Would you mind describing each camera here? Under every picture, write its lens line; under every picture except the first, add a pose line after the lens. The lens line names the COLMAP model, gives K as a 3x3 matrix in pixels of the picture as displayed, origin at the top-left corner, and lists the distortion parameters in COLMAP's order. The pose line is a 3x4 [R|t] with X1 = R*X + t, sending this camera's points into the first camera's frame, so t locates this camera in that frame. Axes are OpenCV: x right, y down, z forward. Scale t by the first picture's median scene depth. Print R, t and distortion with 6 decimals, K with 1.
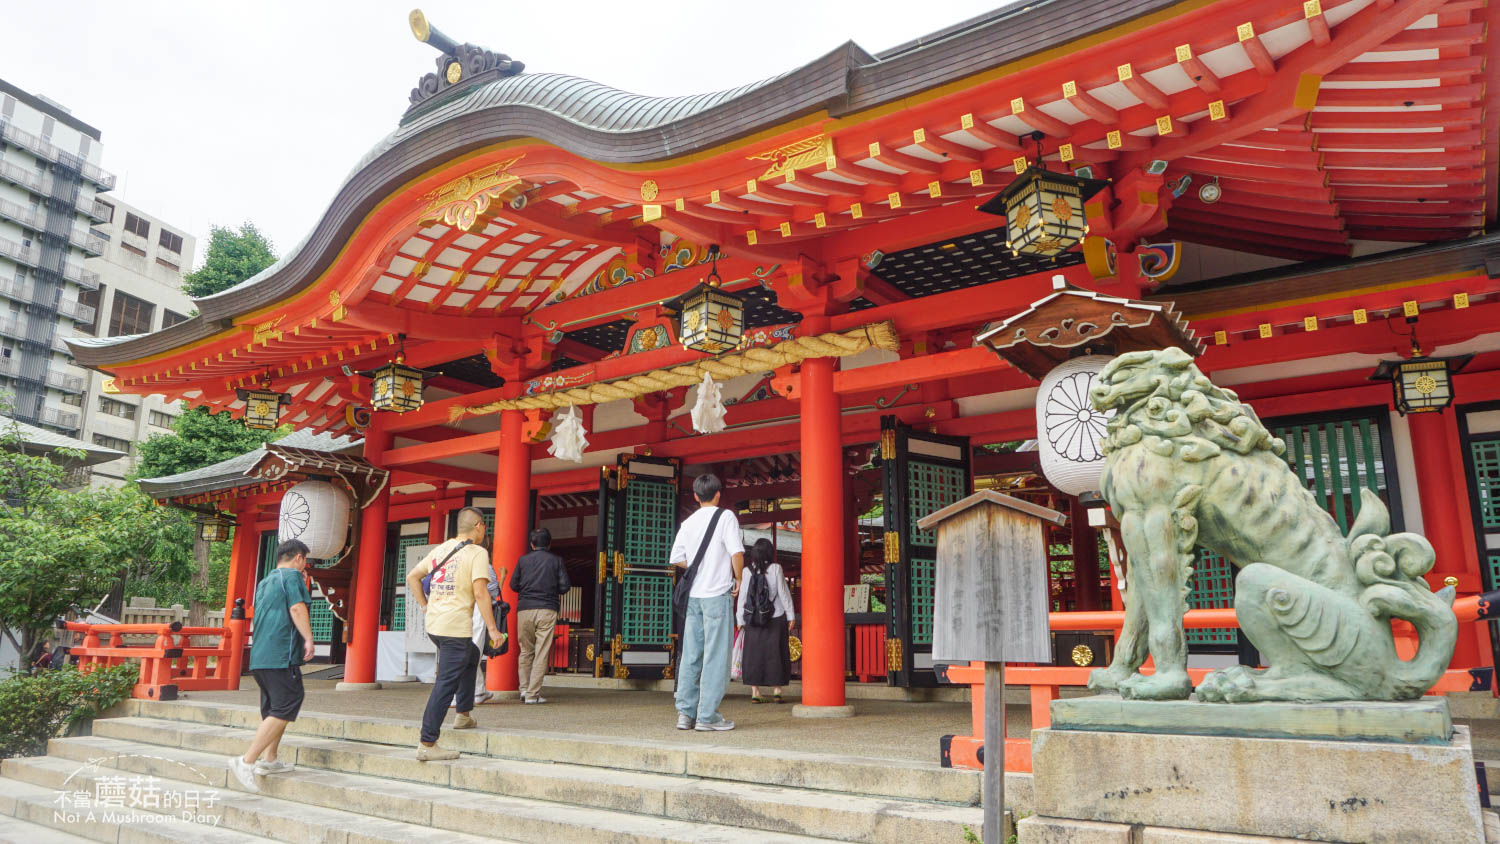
lens RADIAL K [[995.8, 0, 750.0], [0, 995.8, 422.0], [0, 0, 1]] dist [0.001135, 0.000375]
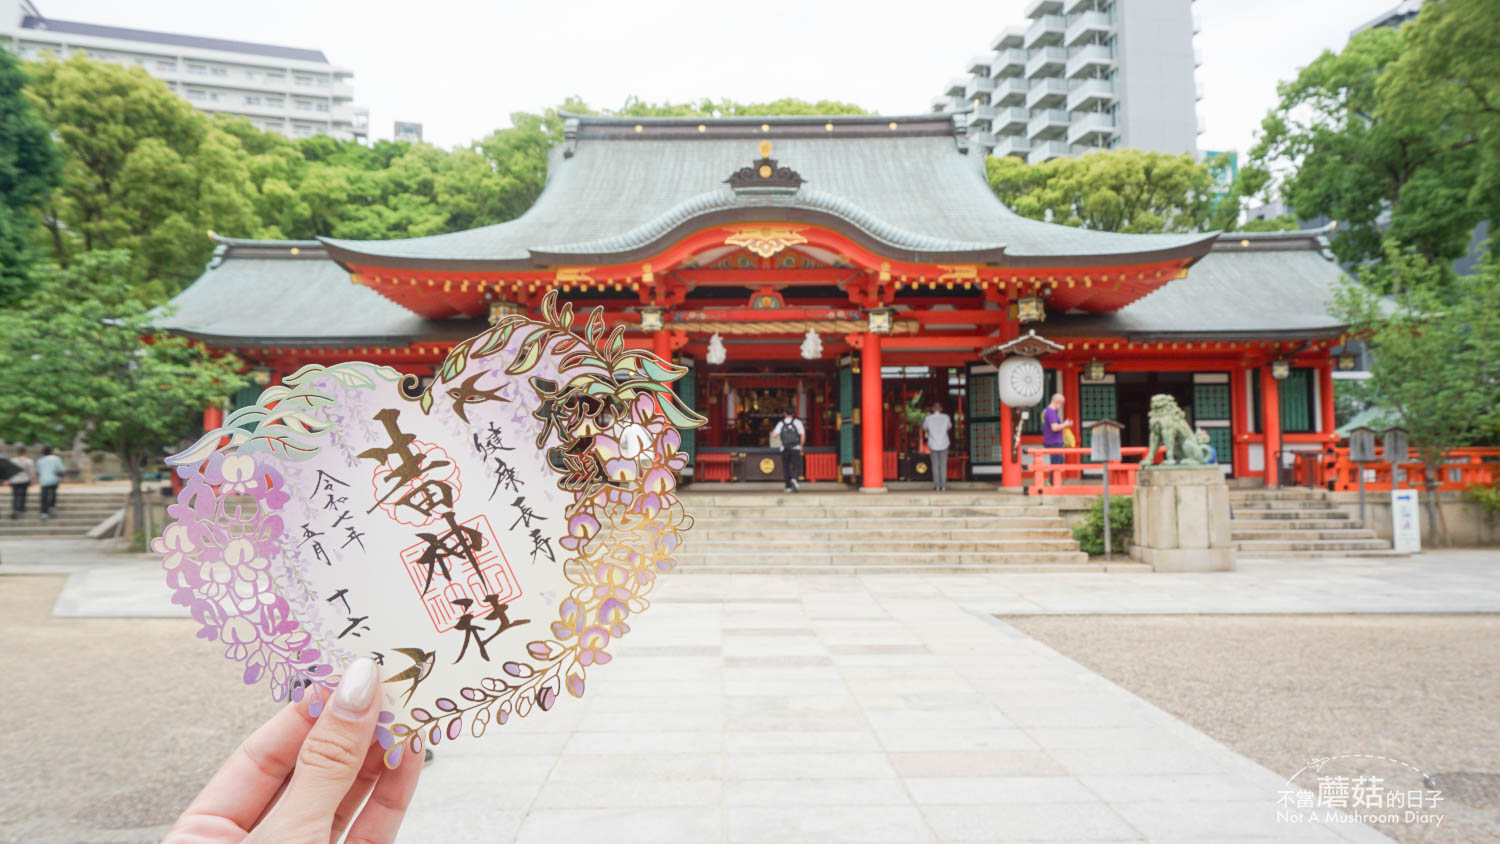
lens RADIAL K [[995.8, 0, 750.0], [0, 995.8, 422.0], [0, 0, 1]] dist [0.001135, 0.000375]
pose [[0.825260, 0.025934, 0.564157, -1.326150], [-0.117259, 0.985044, 0.126246, -0.107017], [-0.552446, -0.170338, 0.815959, -0.613039]]
